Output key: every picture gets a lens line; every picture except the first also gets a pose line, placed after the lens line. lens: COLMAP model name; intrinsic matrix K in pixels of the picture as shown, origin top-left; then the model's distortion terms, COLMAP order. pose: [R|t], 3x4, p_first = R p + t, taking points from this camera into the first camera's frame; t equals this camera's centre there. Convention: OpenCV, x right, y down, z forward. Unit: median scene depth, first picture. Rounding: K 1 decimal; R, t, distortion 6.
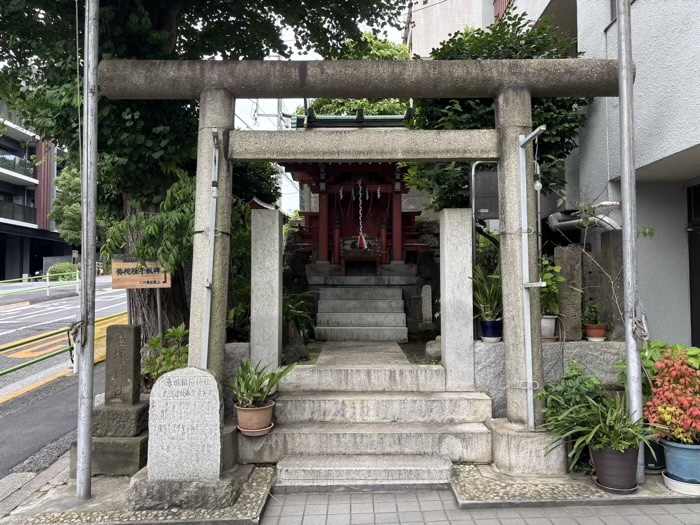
lens RADIAL K [[512.5, 0, 350.0], [0, 512.5, 262.5], [0, 0, 1]] dist [0.008913, -0.002944]
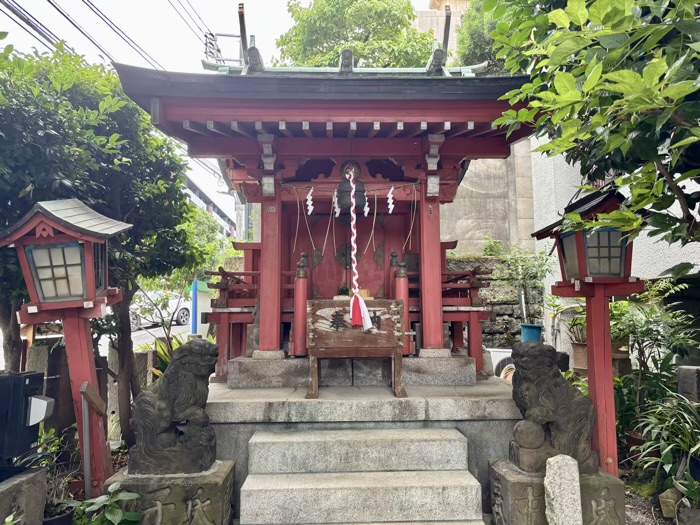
lens RADIAL K [[512.5, 0, 350.0], [0, 512.5, 262.5], [0, 0, 1]] dist [0.008913, -0.002944]
pose [[0.998807, -0.001570, 0.048800, -0.003884], [0.004835, 0.997750, -0.066864, -0.052518], [-0.048585, 0.067020, 0.996568, 0.581536]]
